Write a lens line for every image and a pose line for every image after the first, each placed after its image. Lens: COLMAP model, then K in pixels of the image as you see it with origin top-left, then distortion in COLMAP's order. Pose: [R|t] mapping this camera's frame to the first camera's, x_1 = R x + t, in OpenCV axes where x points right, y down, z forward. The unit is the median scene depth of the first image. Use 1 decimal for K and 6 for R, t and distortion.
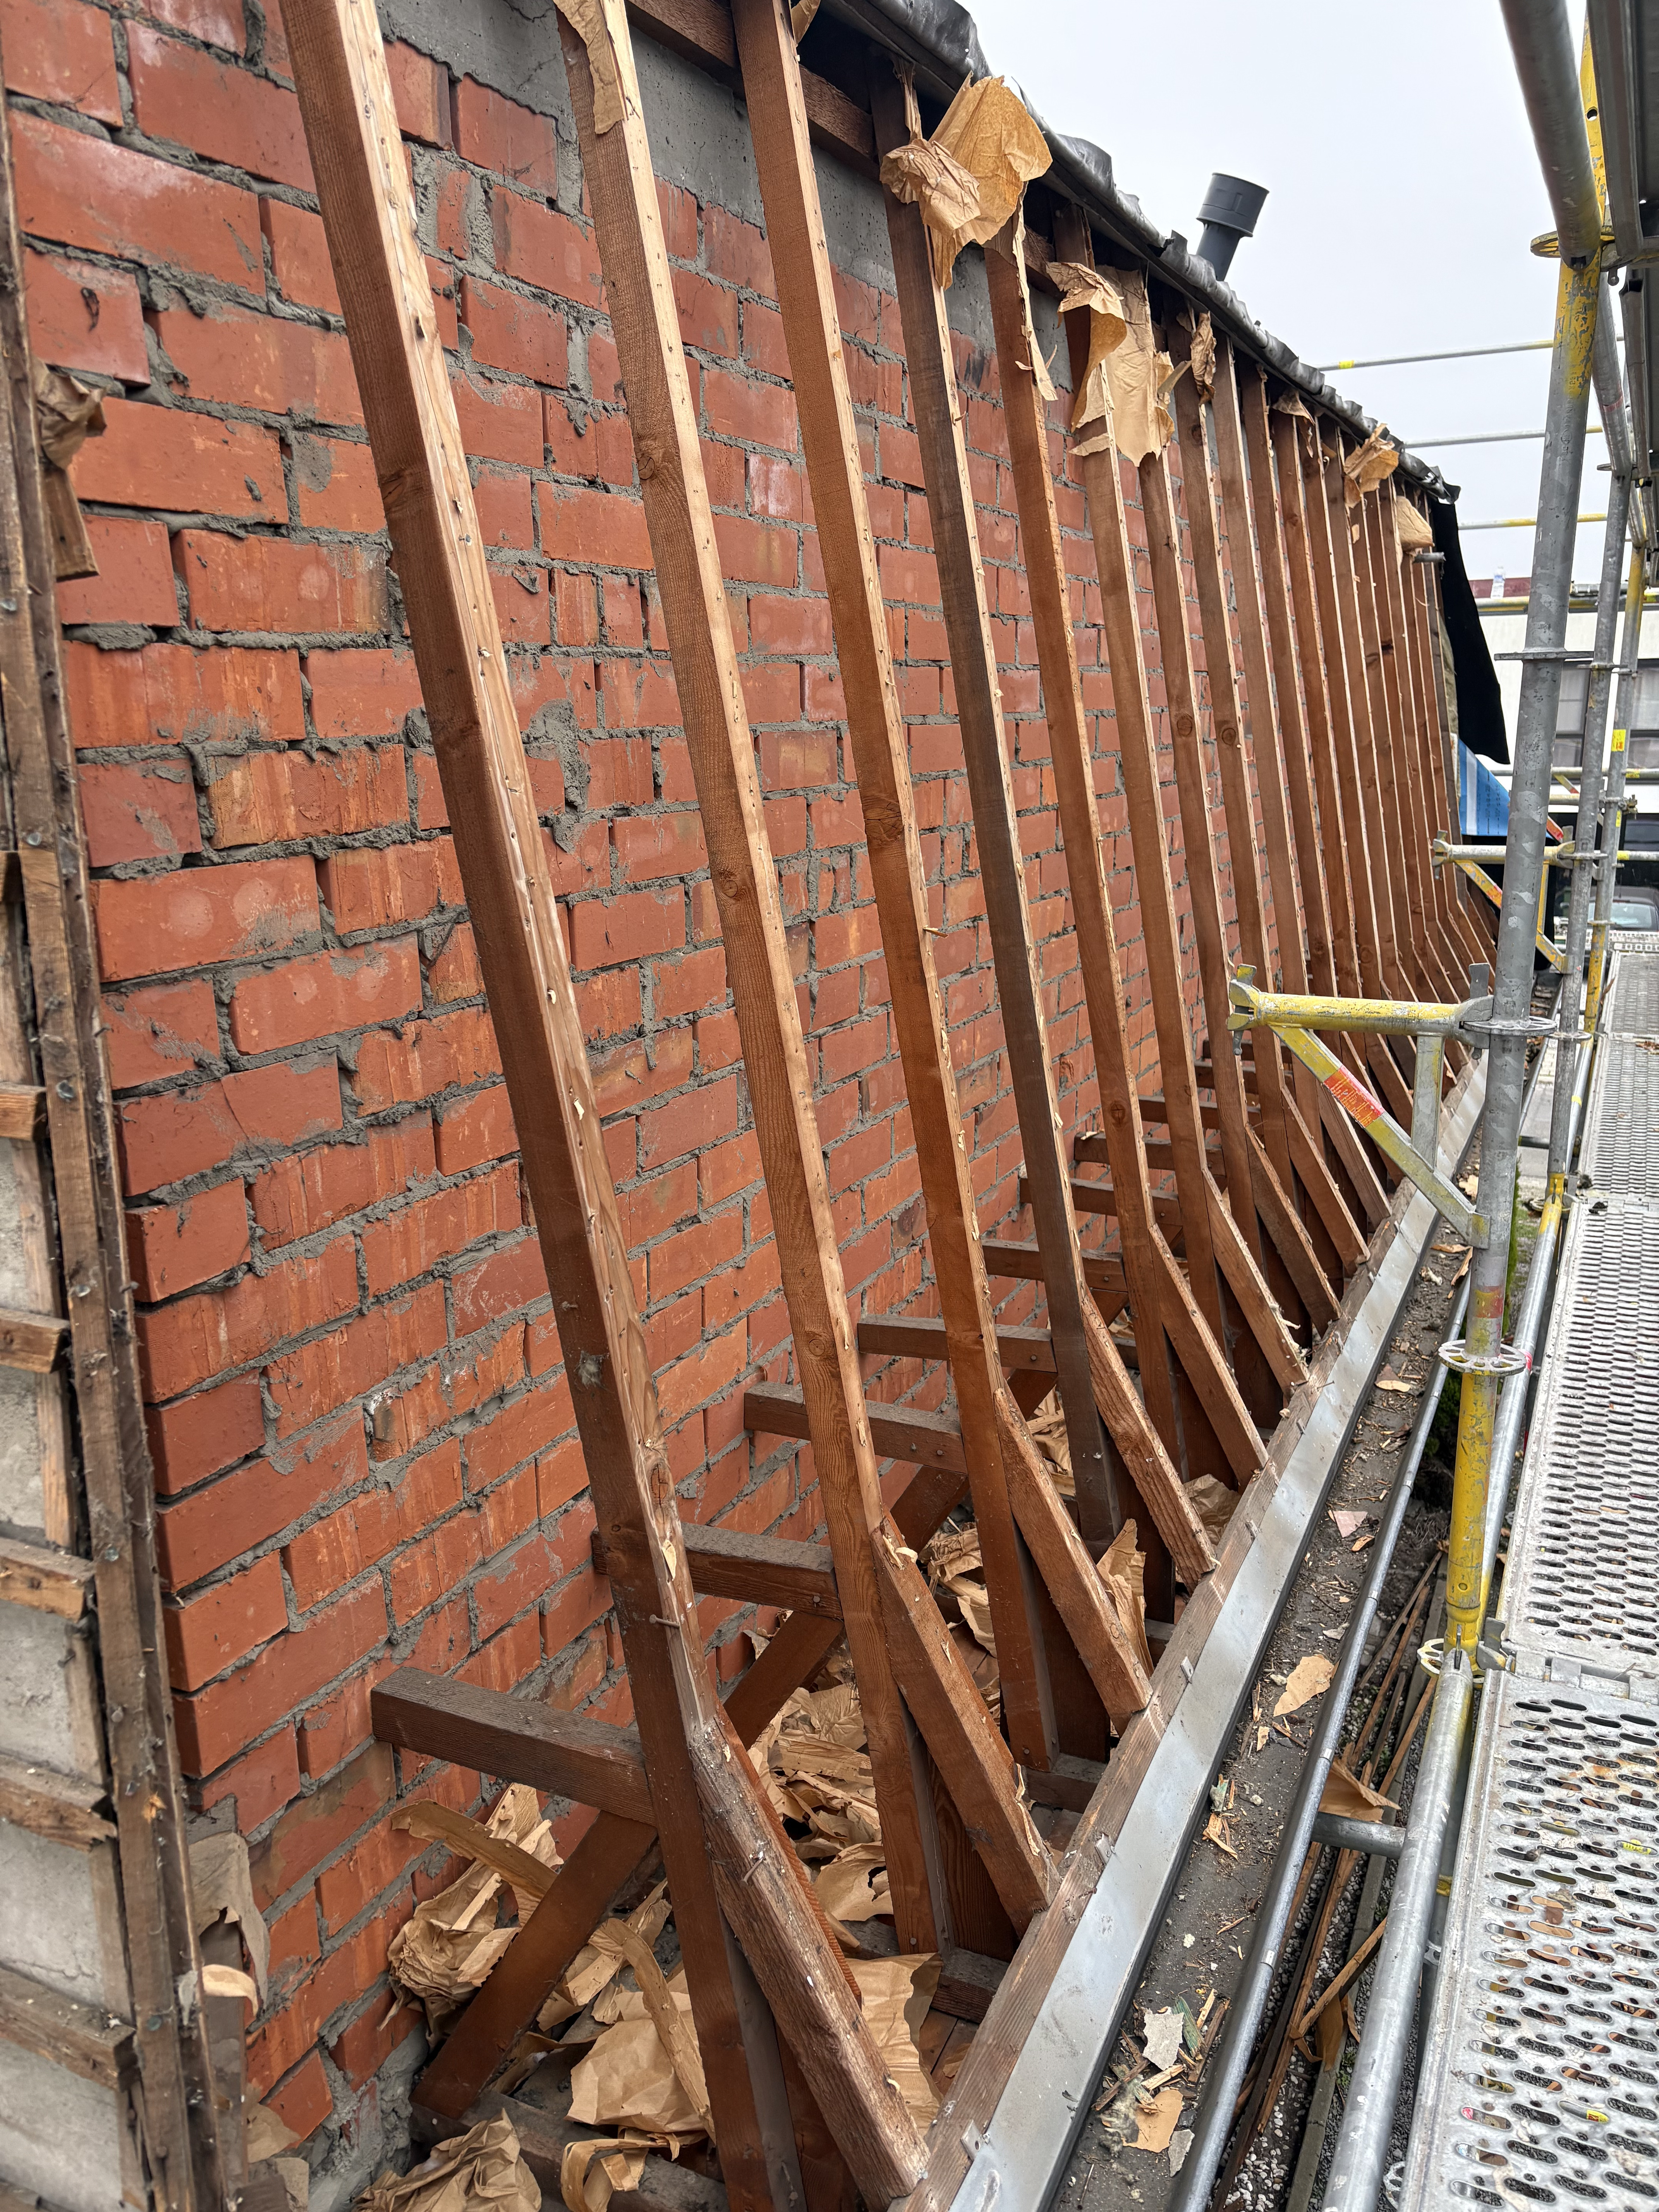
lens RADIAL K [[1691.1, 0, 833.6], [0, 1691.1, 1128.3], [0, 0, 1]] dist [0.054785, -0.065230]
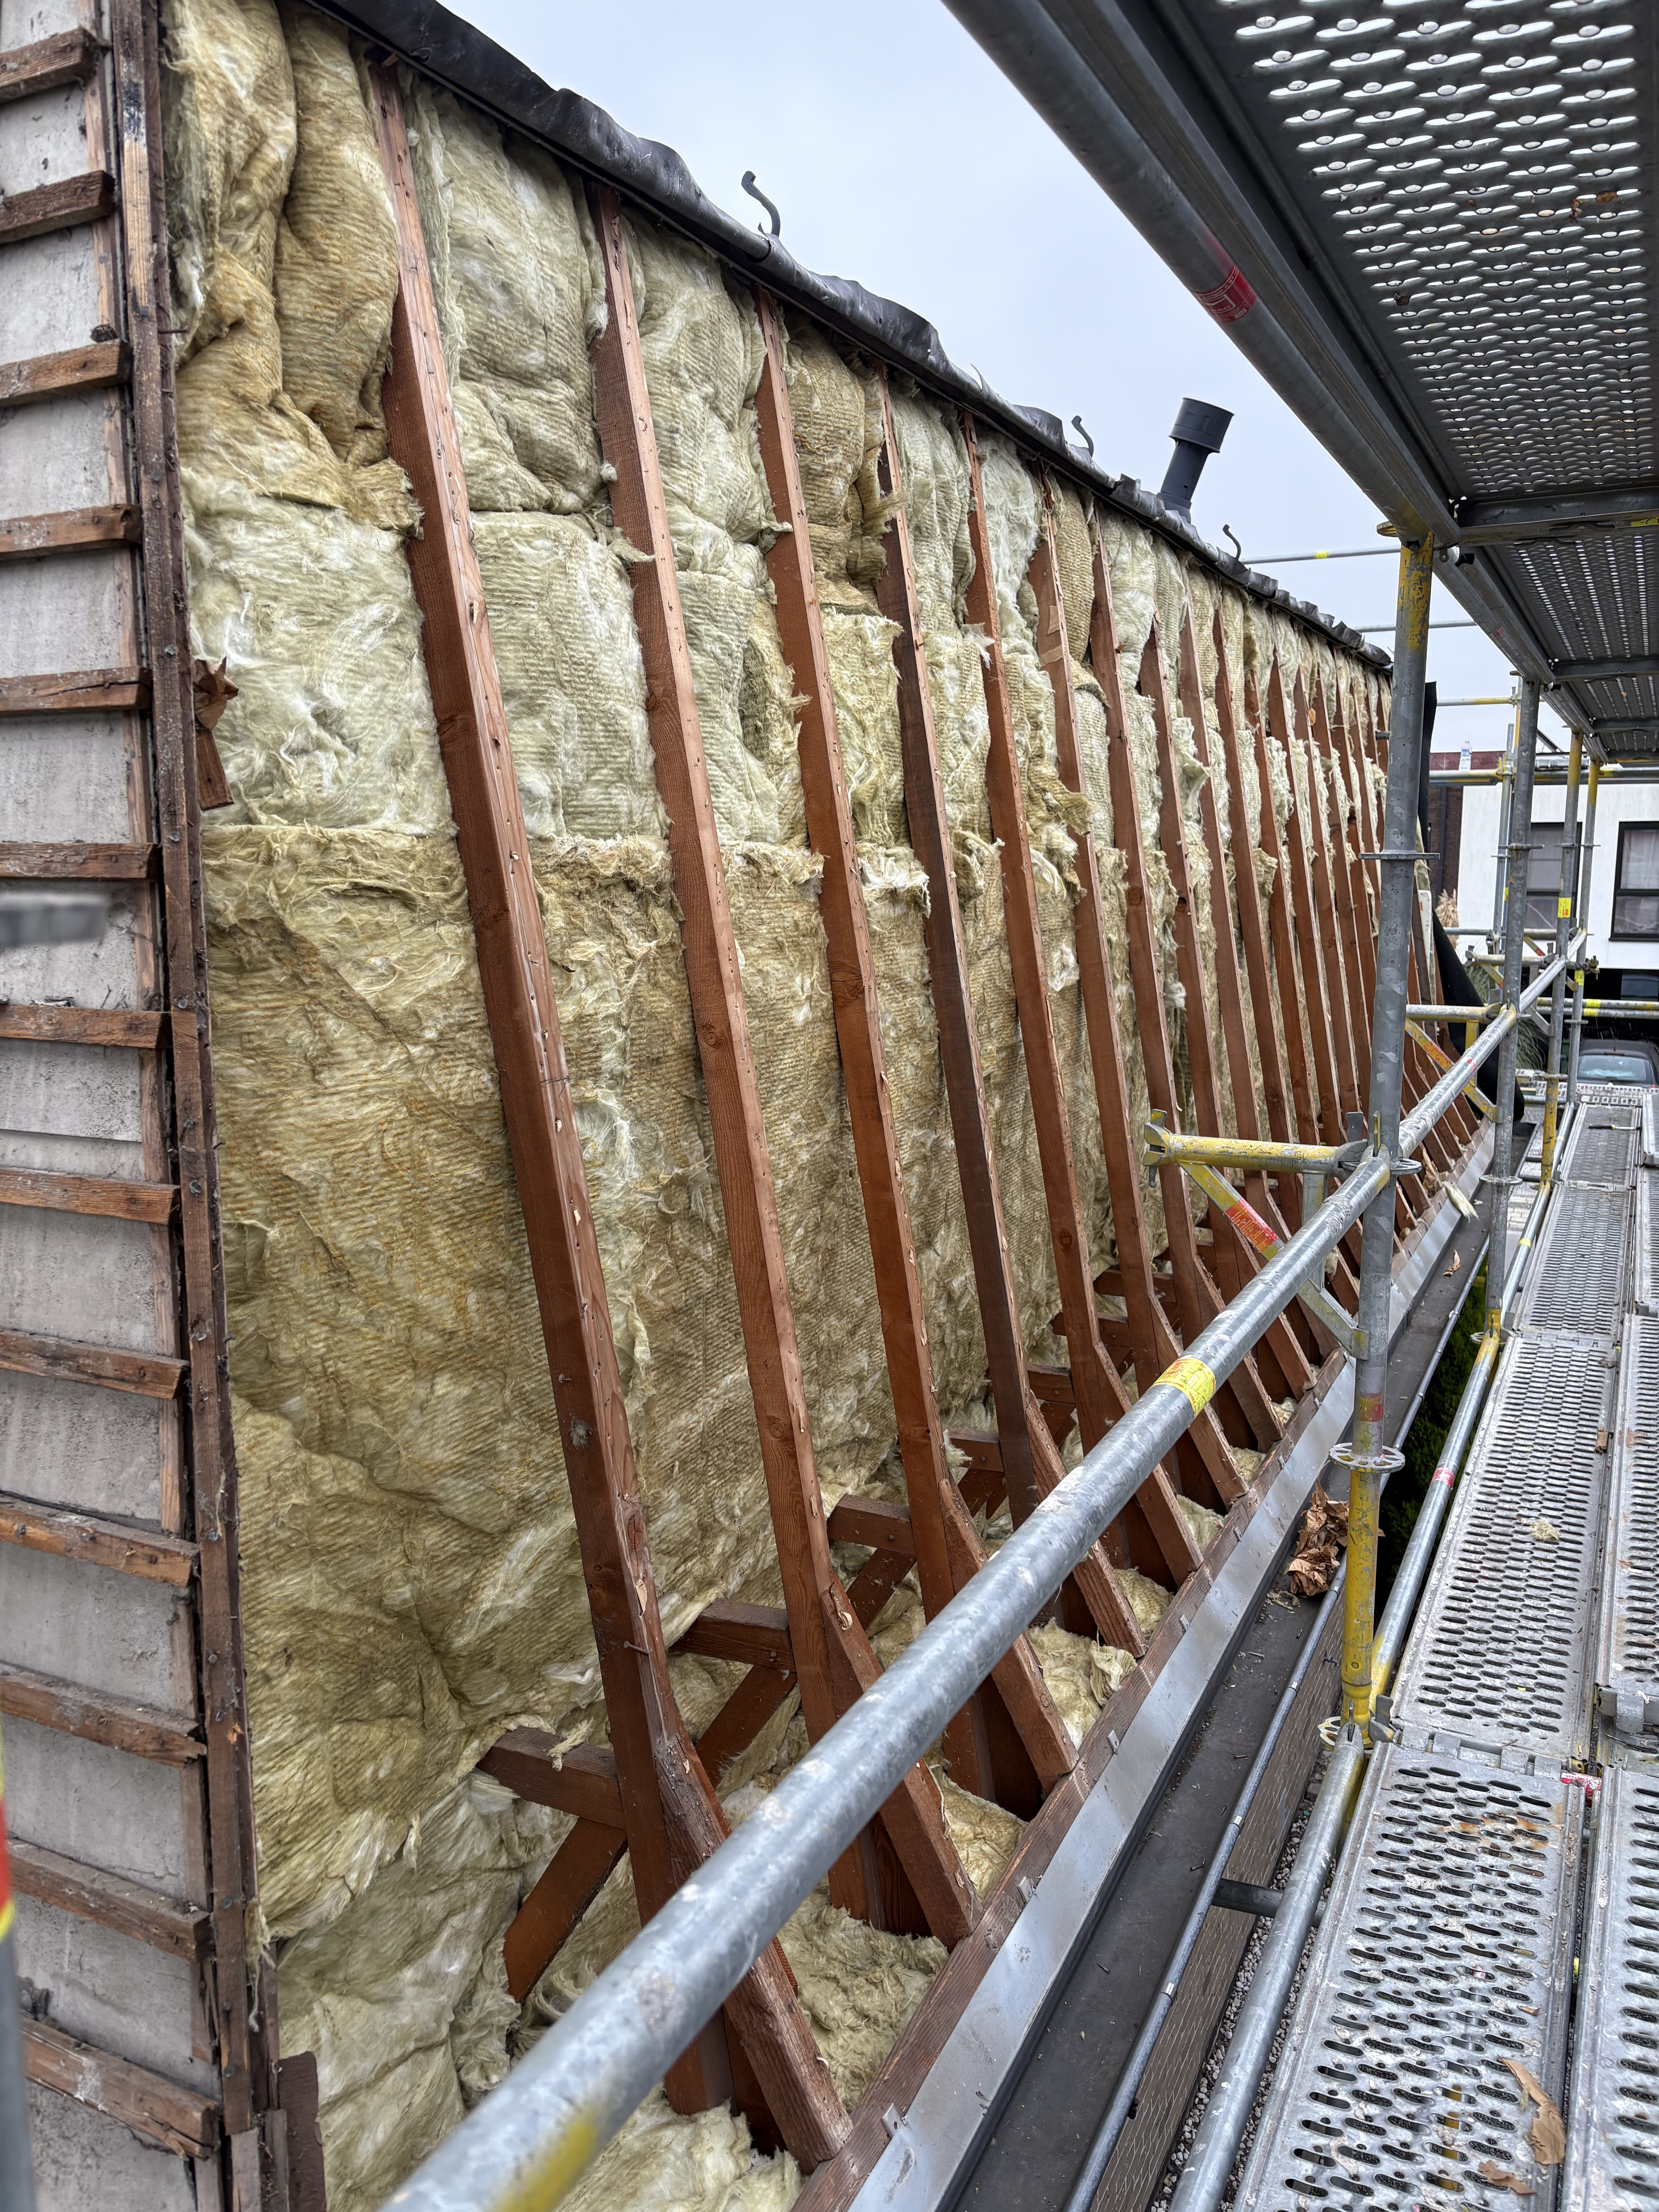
lens RADIAL K [[1691.1, 0, 825.9], [0, 1691.1, 1116.1], [0, 0, 1]] dist [0.054785, -0.065230]
pose [[0.999801, 0.016311, -0.011518, 0.032167], [-0.017267, 0.995927, -0.088492, 0.016073], [0.010028, 0.088673, 0.996010, -0.172257]]
